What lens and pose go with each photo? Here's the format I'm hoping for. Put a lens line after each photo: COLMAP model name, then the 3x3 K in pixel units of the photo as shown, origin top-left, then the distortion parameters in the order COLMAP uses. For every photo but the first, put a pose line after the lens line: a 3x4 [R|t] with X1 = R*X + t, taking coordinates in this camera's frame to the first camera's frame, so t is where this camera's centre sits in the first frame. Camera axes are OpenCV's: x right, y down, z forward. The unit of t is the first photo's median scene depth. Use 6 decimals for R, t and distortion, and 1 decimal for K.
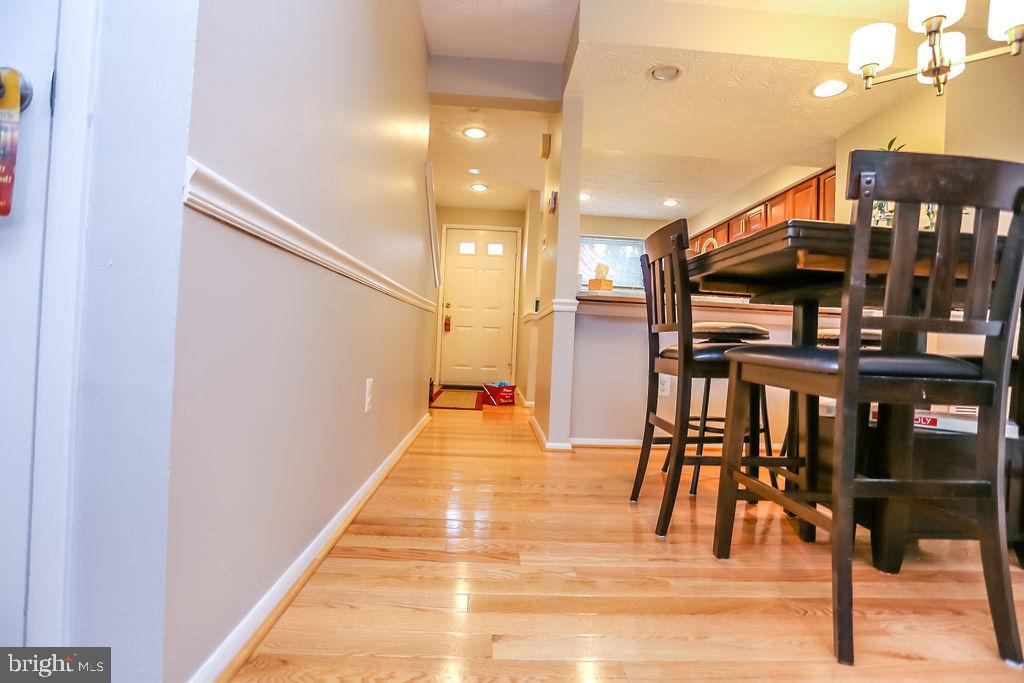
lens RADIAL K [[502.7, 0, 511.1], [0, 502.7, 339.3], [0, 0, 1]] dist [-0.059552, 0.019276]
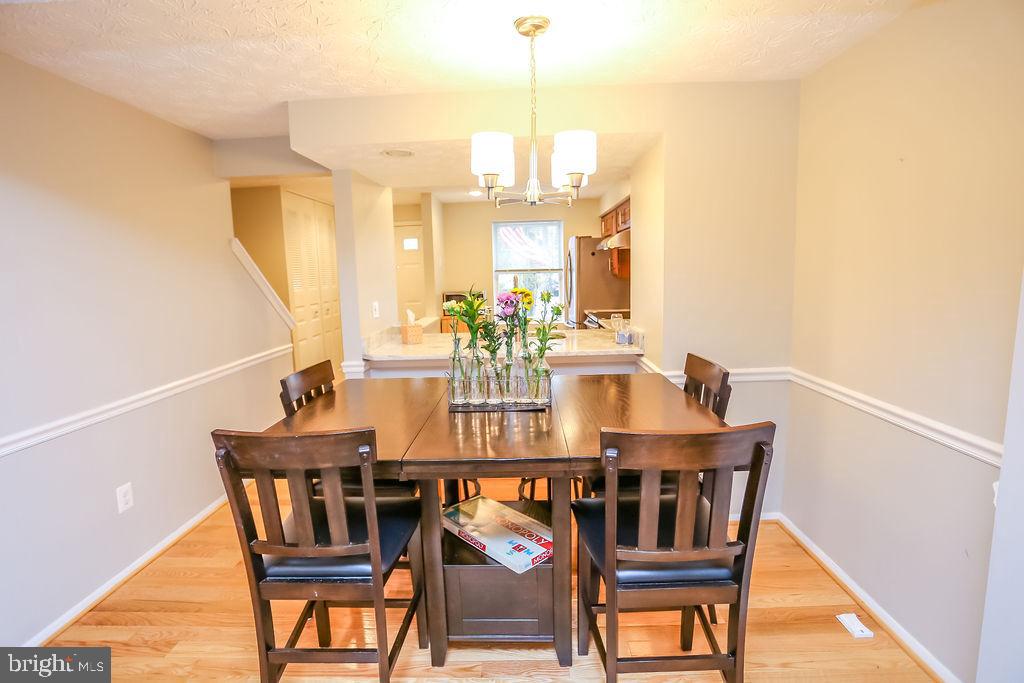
lens RADIAL K [[502.7, 0, 515.9], [0, 502.7, 344.3], [0, 0, 1]] dist [-0.059552, 0.019276]
pose [[0.996076, -0.059482, -0.065533, 0.541618], [0.068492, 0.987035, 0.145156, -0.253965], [0.056049, -0.149074, 0.987236, -0.064822]]
